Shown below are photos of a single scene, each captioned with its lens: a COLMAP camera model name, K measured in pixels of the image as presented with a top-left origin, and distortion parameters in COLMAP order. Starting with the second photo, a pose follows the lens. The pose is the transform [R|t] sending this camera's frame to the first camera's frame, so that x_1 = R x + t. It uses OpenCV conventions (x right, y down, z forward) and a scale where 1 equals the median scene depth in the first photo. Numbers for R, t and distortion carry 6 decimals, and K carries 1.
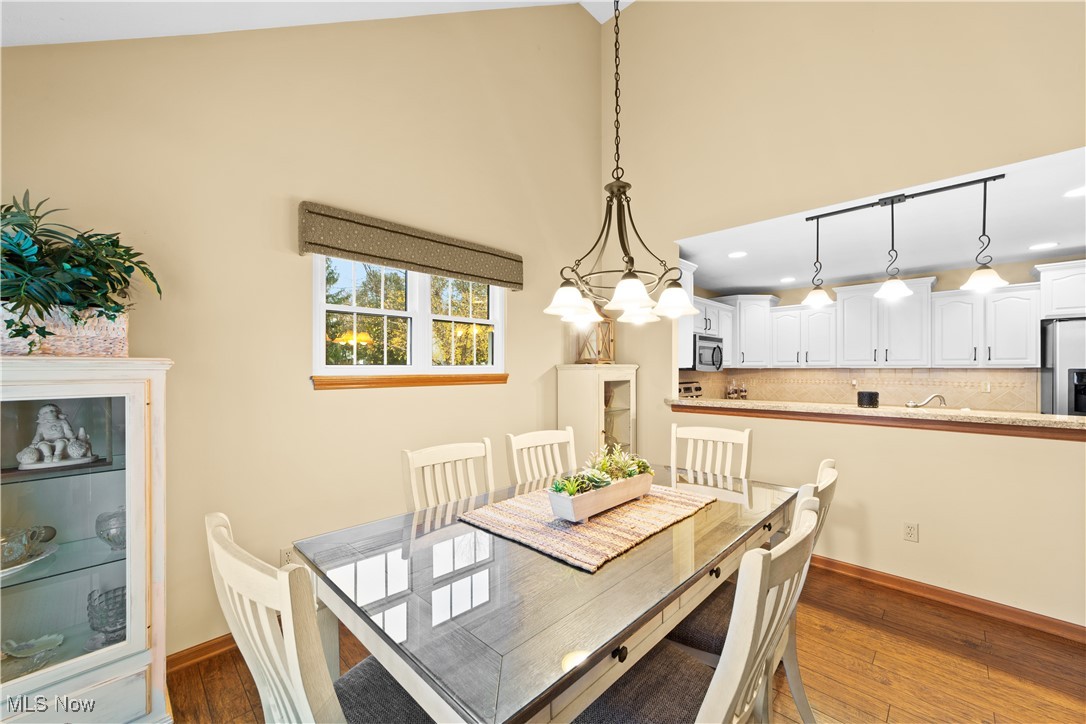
lens RADIAL K [[432.8, 0, 539.5], [0, 432.8, 369.4], [0, 0, 1]] dist [0.000280, 0.000134]
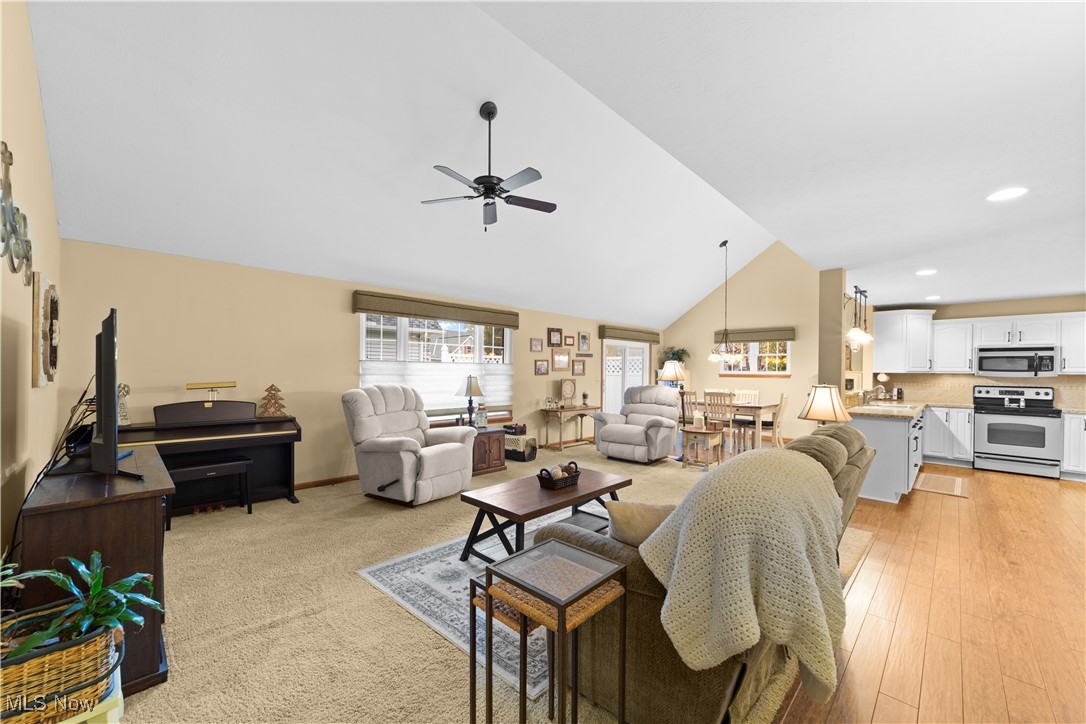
lens RADIAL K [[420.6, 0, 543.4], [0, 420.6, 372.4], [0, 0, 1]] dist [-0.015757, 0.010206]
pose [[-0.006300, 0.004742, -0.999969, 2.788753], [-0.011968, 0.999917, 0.004817, 0.004302], [0.999909, 0.011998, -0.006243, -0.506567]]
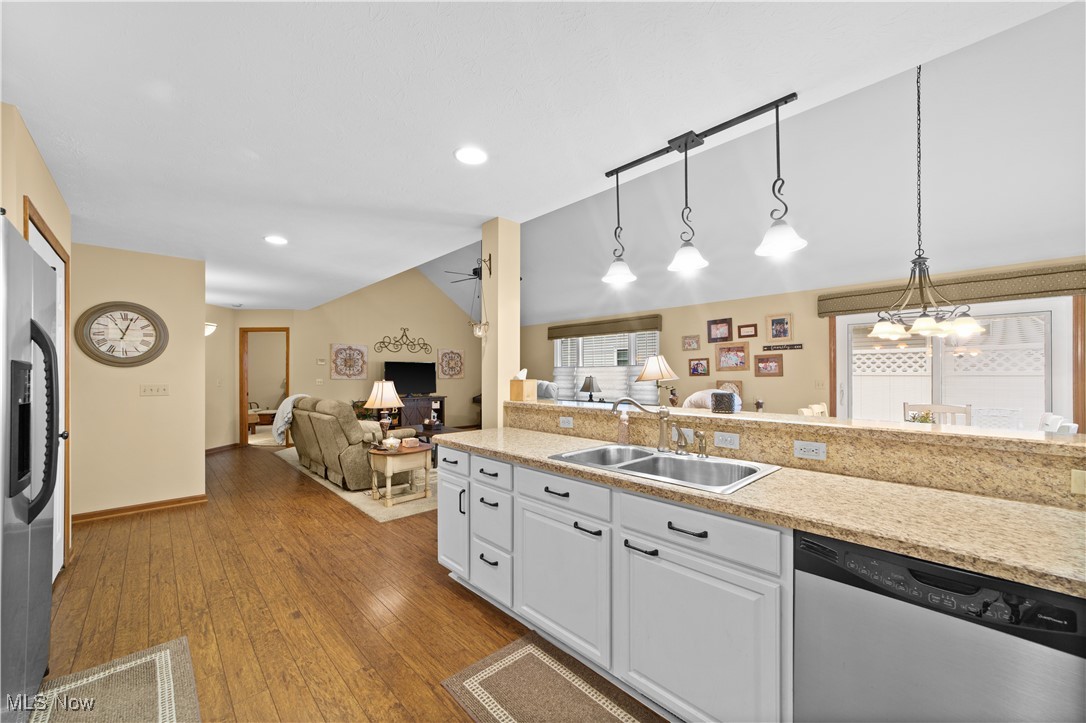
lens RADIAL K [[420.6, 0, 543.4], [0, 420.6, 371.9], [0, 0, 1]] dist [-0.015757, 0.010206]
pose [[-0.999091, 0.004270, 0.042416, 1.013898], [0.004197, 0.999990, -0.001824, 0.012172], [-0.042423, -0.001645, -0.999098, 1.712386]]
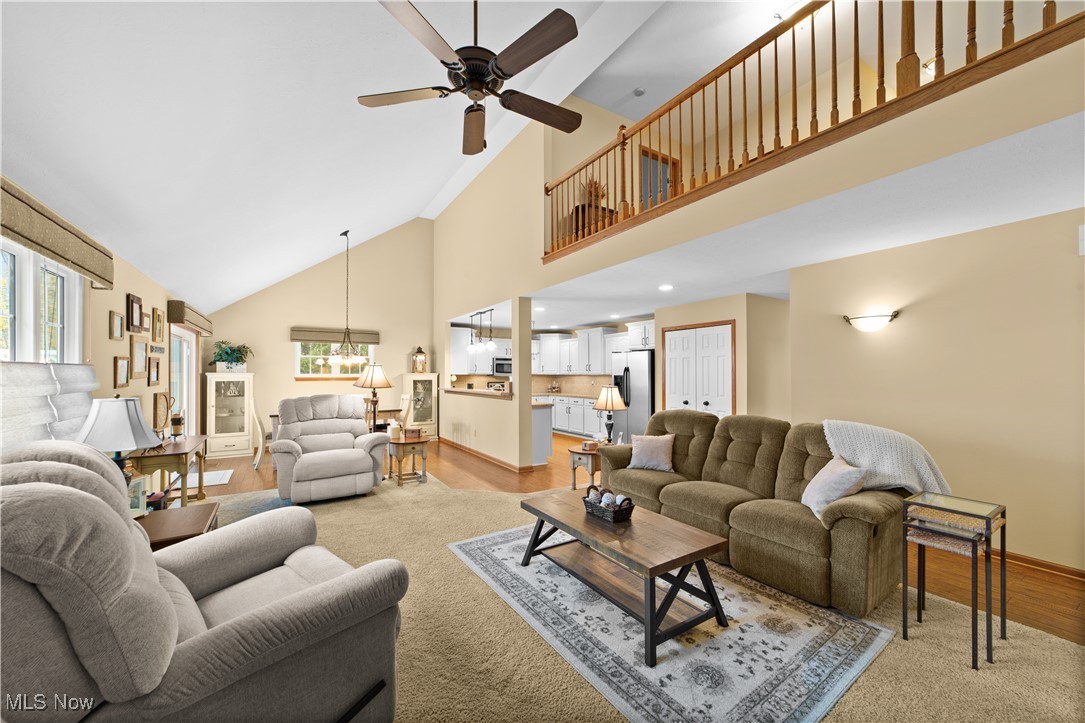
lens RADIAL K [[412.4, 0, 540.8], [0, 412.4, 373.0], [0, 0, 1]] dist [-0.014760, 0.000043]
pose [[0.970694, -0.001789, -0.240313, 1.764547], [0.000880, 0.999992, -0.003889, -0.003777], [0.240318, 0.003564, 0.970688, -1.388266]]
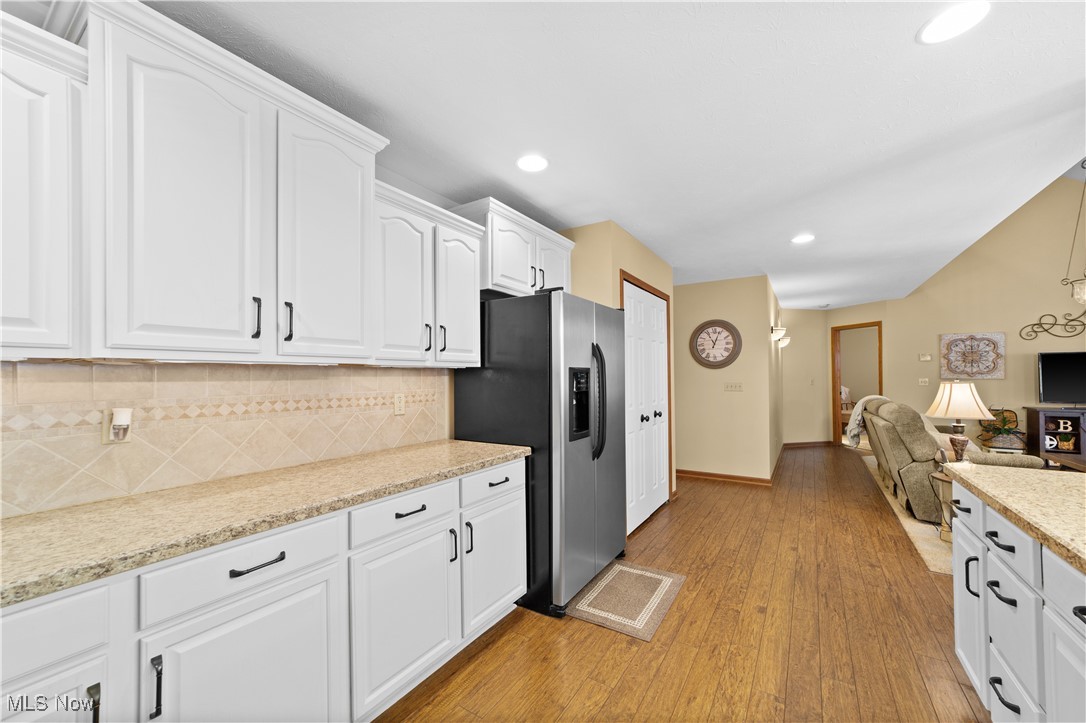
lens RADIAL K [[420.6, 0, 543.4], [0, 420.6, 371.9], [0, 0, 1]] dist [-0.015757, 0.010206]
pose [[-0.201742, 0.013009, 0.979352, 0.803957], [0.010929, 0.999879, -0.011030, 0.014258], [-0.979378, 0.008478, -0.201860, 1.510793]]
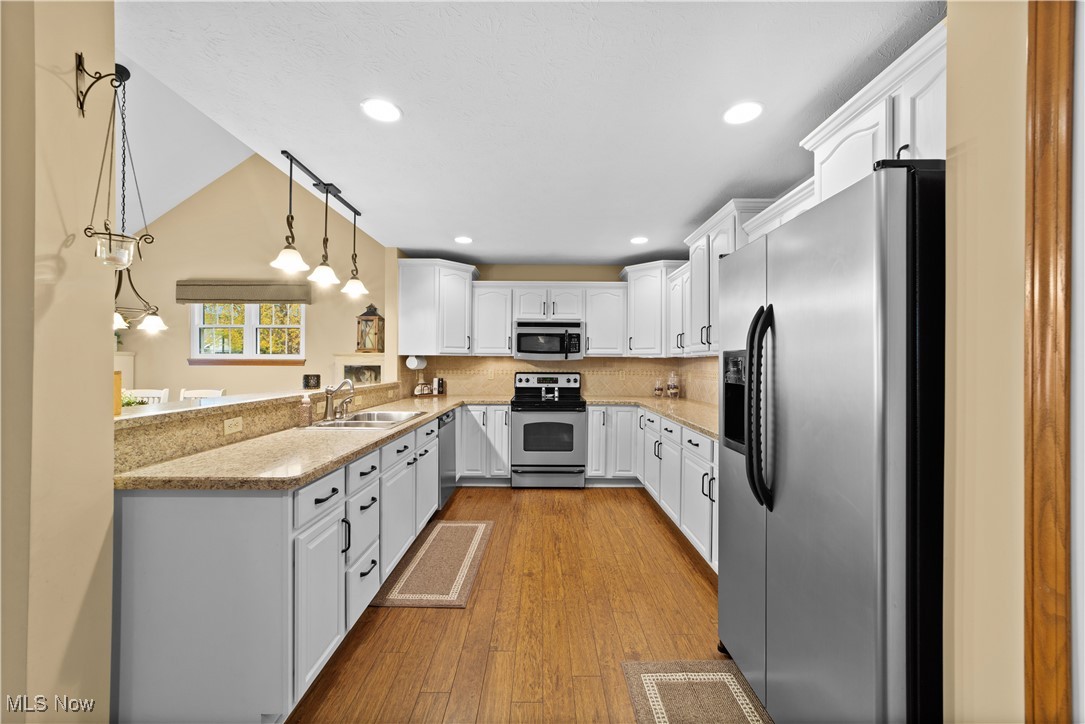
lens RADIAL K [[423.8, 0, 542.5], [0, 423.8, 362.0], [0, 0, 1]] dist [-0.021158, 0.010014]
pose [[0.697378, 0.005309, -0.716684, 1.849765], [-0.006773, 0.999977, 0.000816, 0.014164], [0.716672, 0.004285, 0.697398, 0.657945]]
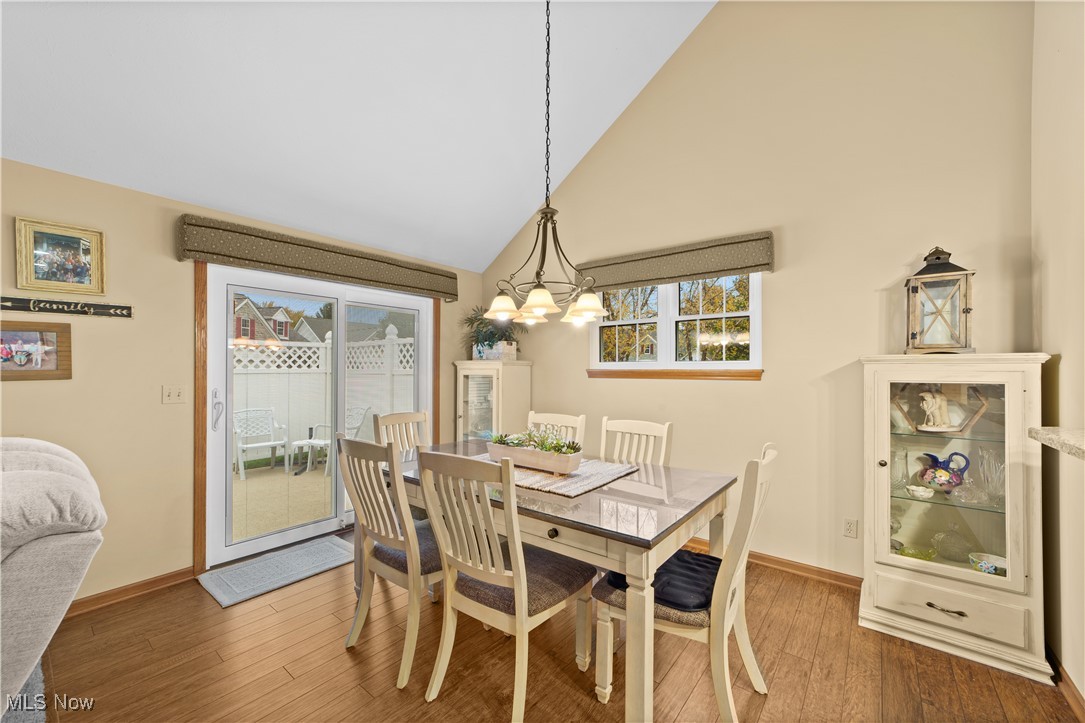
lens RADIAL K [[432.4, 0, 539.0], [0, 432.4, 368.9], [0, 0, 1]] dist [0.000280, 0.000134]
pose [[0.088307, 0.000894, -0.996093, 0.886067], [-0.003870, 0.999992, 0.000554, 0.011671], [0.996086, 0.003806, 0.088310, 0.551767]]
